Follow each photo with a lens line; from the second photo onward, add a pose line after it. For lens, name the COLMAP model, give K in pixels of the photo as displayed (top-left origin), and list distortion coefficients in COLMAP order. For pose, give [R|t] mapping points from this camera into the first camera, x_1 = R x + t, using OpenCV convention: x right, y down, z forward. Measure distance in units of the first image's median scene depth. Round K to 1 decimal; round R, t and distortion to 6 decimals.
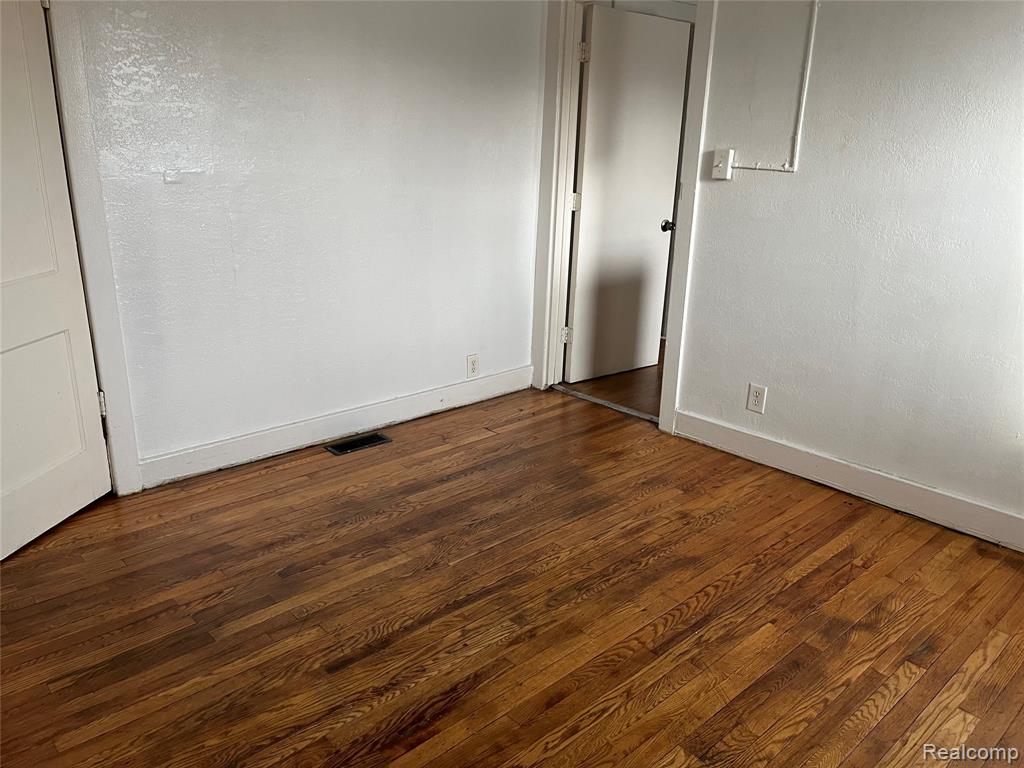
lens RADIAL K [[775.8, 0, 510.7], [0, 775.8, 383.9], [0, 0, 1]] dist [0.009311, -0.006190]
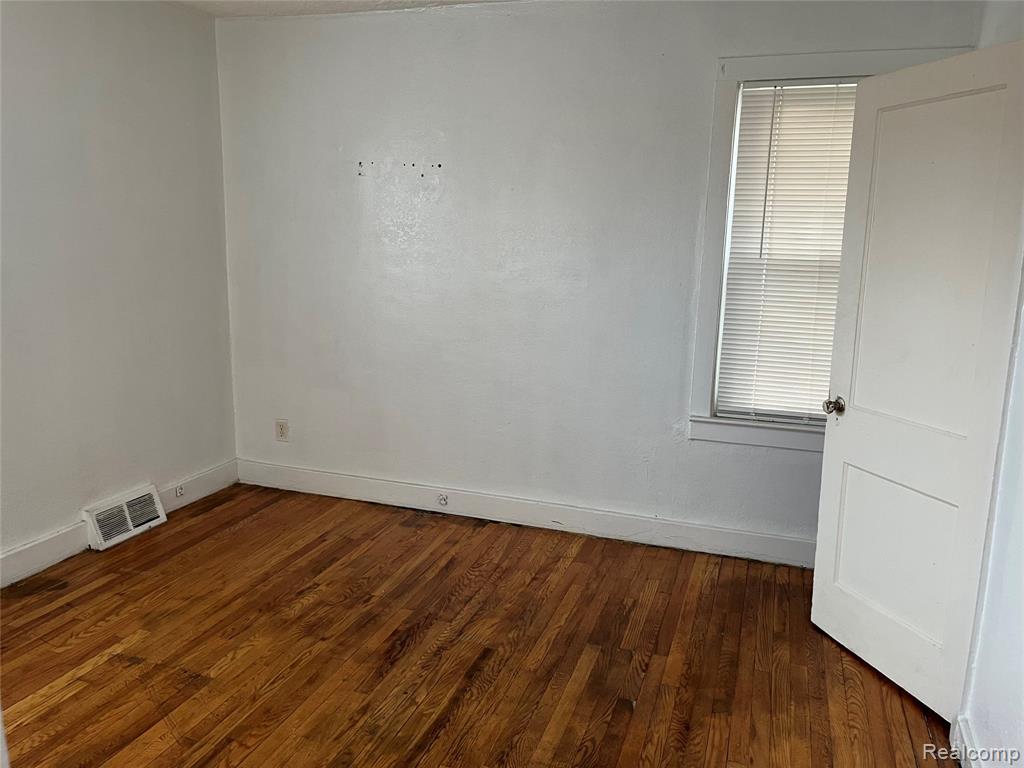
lens RADIAL K [[775.8, 0, 514.2], [0, 775.8, 385.3], [0, 0, 1]] dist [0.009311, -0.006190]
pose [[-0.879169, 0.048487, -0.474037, 0.313889], [-0.190380, 0.876221, 0.442711, -0.582468], [0.436827, 0.479465, -0.761115, 1.693873]]
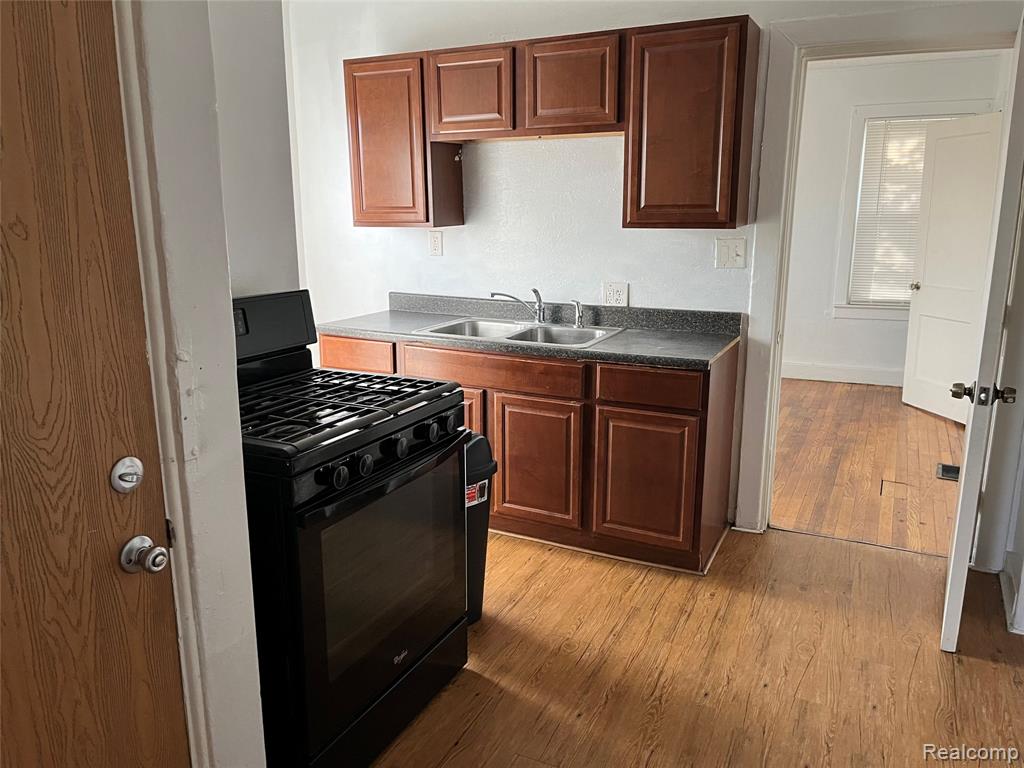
lens RADIAL K [[775.8, 0, 510.3], [0, 775.8, 384.2], [0, 0, 1]] dist [0.009311, -0.006190]
pose [[-0.934109, 0.055164, -0.352701, 1.379404], [-0.131486, 0.865367, 0.483581, -0.860900], [0.331892, 0.498093, -0.801094, 2.706533]]
